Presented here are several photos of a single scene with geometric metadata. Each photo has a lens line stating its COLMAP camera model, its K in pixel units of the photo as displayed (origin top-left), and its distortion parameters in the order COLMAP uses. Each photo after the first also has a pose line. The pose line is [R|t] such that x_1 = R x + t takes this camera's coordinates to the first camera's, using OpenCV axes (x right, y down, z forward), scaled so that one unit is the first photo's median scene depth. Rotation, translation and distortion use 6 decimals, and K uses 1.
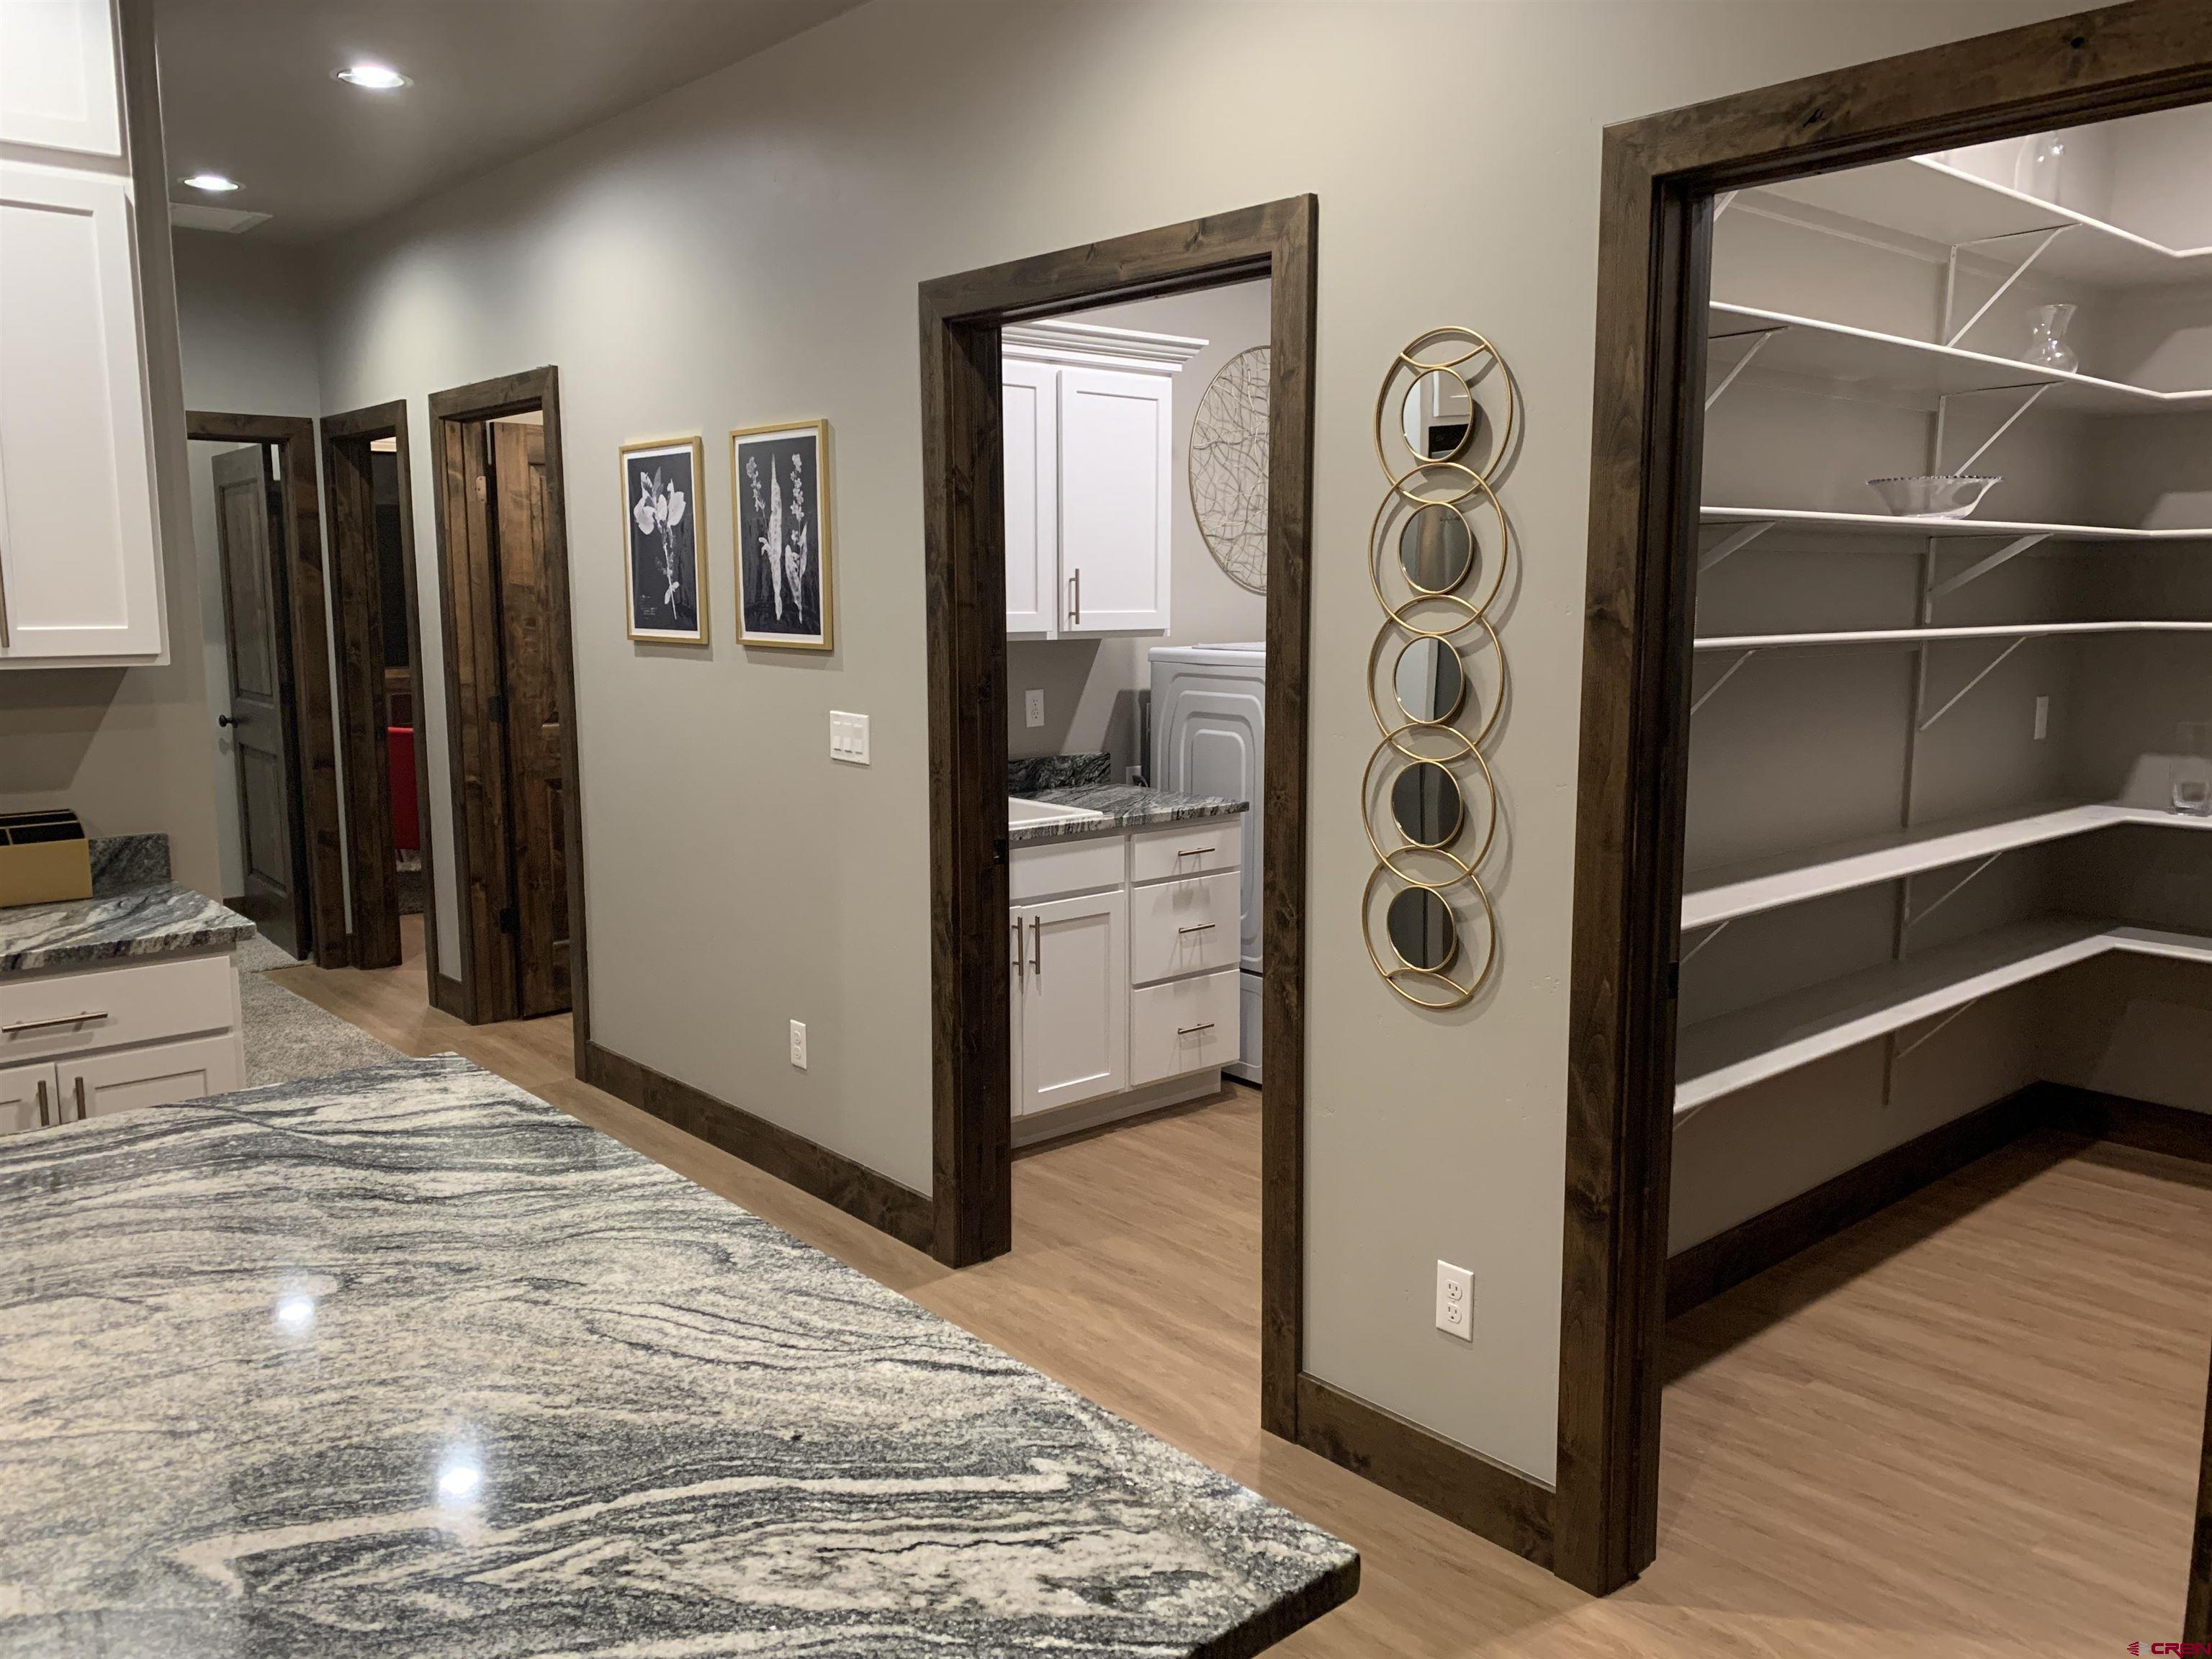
lens RADIAL K [[1677.9, 0, 1107.8], [0, 1677.9, 836.4], [0, 0, 1]] dist [0.040710, -0.024941]
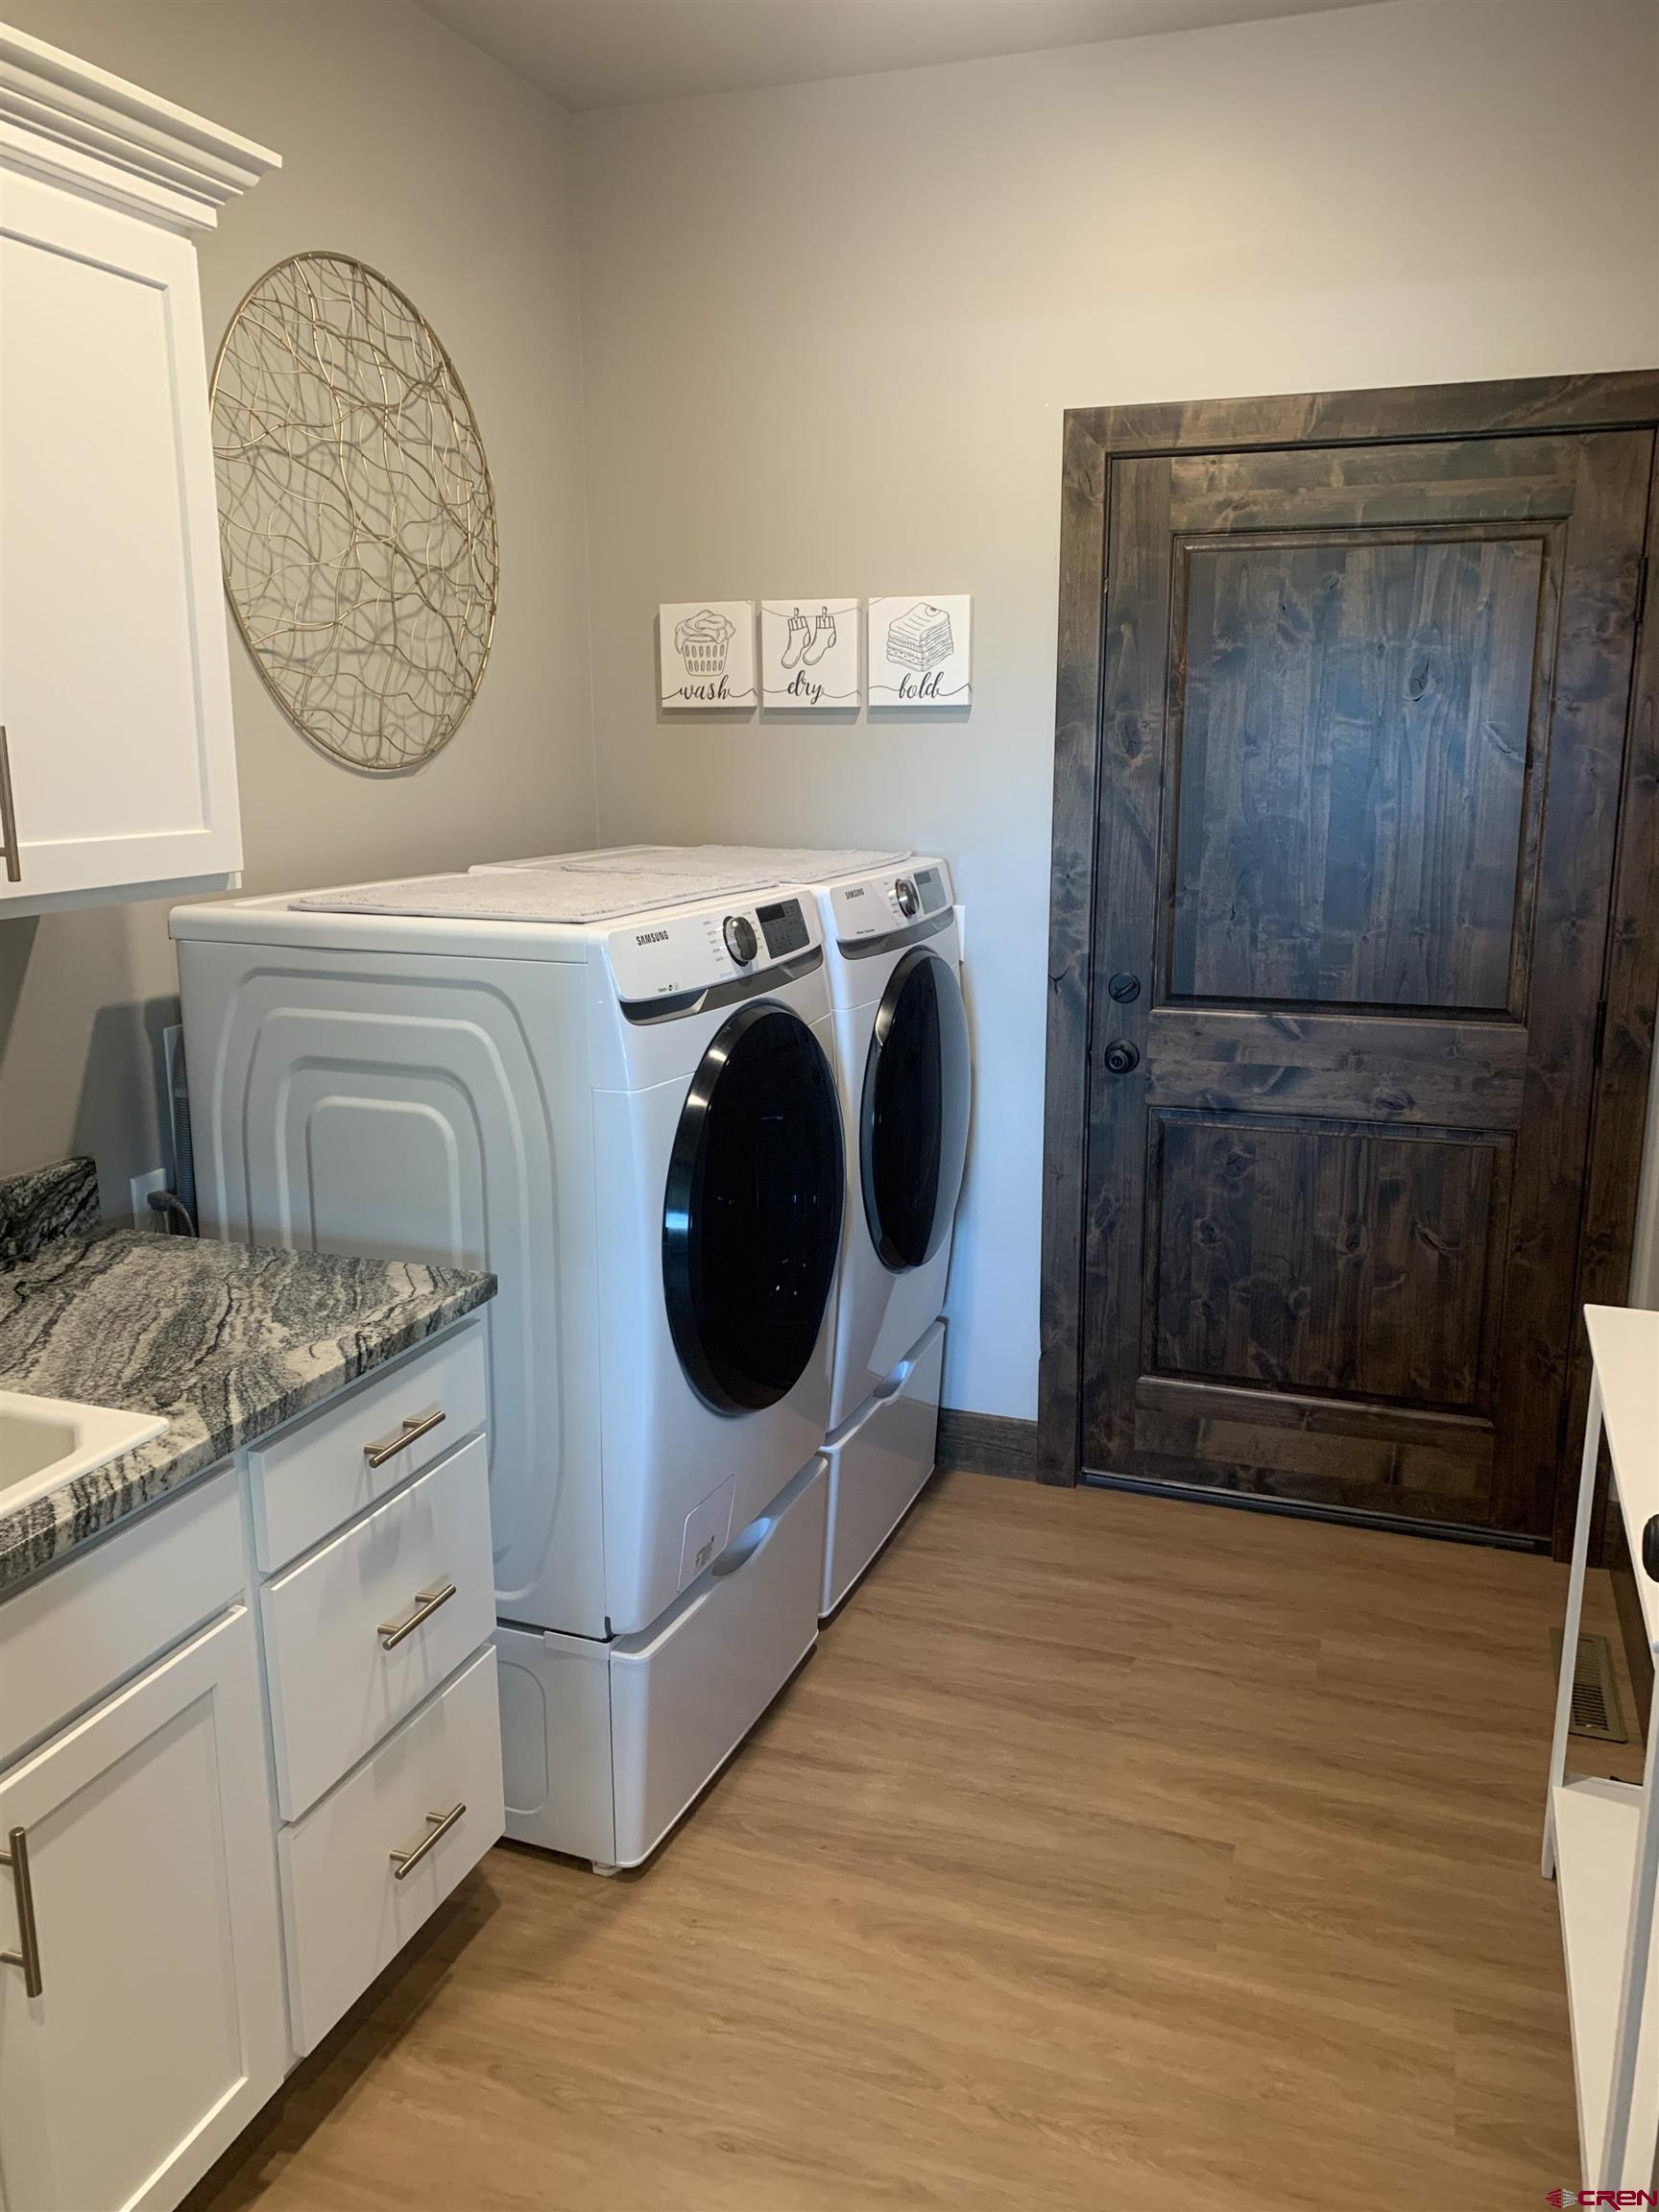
lens RADIAL K [[1677.9, 0, 842.3], [0, 1677.9, 1087.5], [0, 0, 1]] dist [0.040710, -0.024941]
pose [[0.869618, -0.098548, 0.483791, -0.039138], [0.069491, 0.994554, 0.077680, -0.086888], [-0.488811, -0.033933, 0.871730, 0.525005]]
